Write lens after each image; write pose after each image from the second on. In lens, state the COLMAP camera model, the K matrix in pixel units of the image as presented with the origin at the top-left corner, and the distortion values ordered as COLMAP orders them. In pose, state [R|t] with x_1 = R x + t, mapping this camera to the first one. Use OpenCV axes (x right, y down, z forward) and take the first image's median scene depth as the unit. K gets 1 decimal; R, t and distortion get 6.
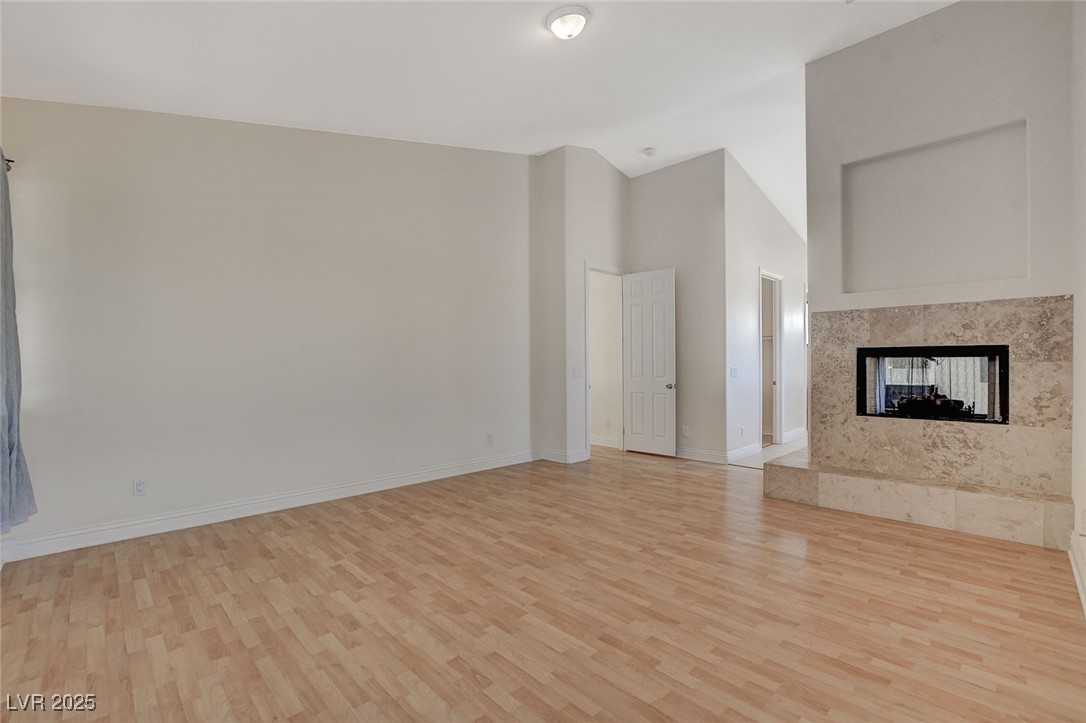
lens RADIAL K [[480.1, 0, 543.3], [0, 480.1, 363.4], [0, 0, 1]] dist [-0.032034, 0.001195]
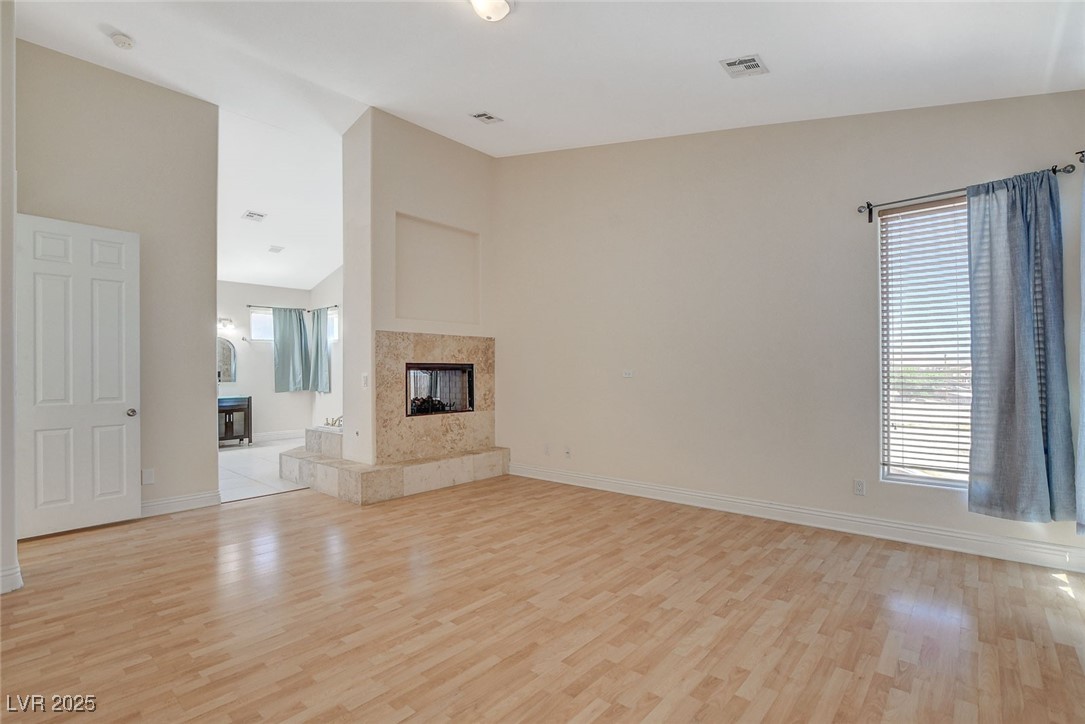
lens RADIAL K [[503.9, 0, 545.0], [0, 503.9, 367.8], [0, 0, 1]] dist [-0.018107, 0.000896]
pose [[-0.081105, 0.015328, 0.996588, -0.834363], [0.008556, 0.999856, -0.014682, 0.003324], [-0.996669, 0.007336, -0.081225, 0.894263]]
